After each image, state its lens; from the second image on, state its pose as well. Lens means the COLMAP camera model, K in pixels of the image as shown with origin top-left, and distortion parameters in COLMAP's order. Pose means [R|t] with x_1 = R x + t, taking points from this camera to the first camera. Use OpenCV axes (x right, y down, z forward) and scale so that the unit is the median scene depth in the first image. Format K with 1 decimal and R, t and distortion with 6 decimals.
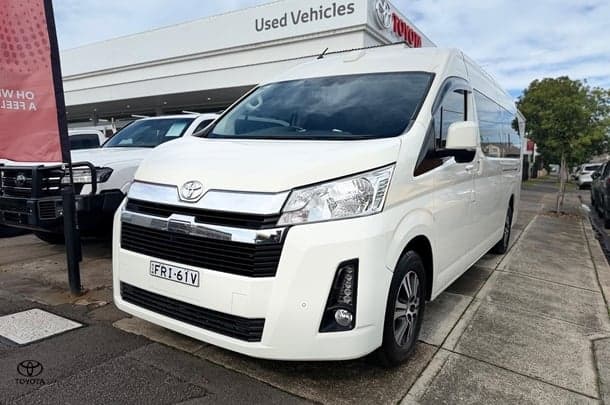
lens RADIAL K [[459.6, 0, 318.7], [0, 459.6, 205.1], [0, 0, 1]] dist [0.010968, -0.021802]
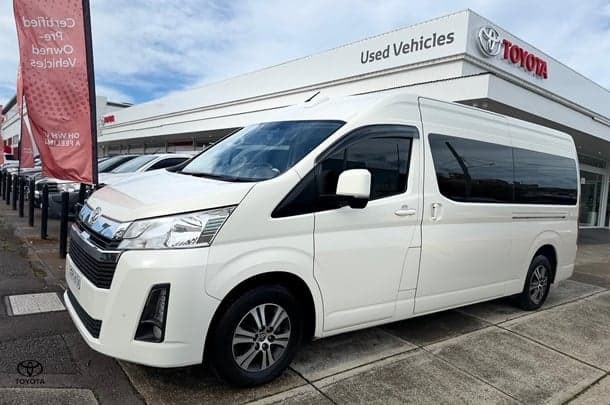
lens RADIAL K [[459.6, 0, 308.5], [0, 459.6, 200.5], [0, 0, 1]] dist [0.010968, -0.021802]
pose [[0.931546, 0.074004, -0.356014, 0.160957], [-0.093228, 0.994953, -0.037121, -0.017043], [0.351470, 0.067771, 0.933743, -0.001267]]
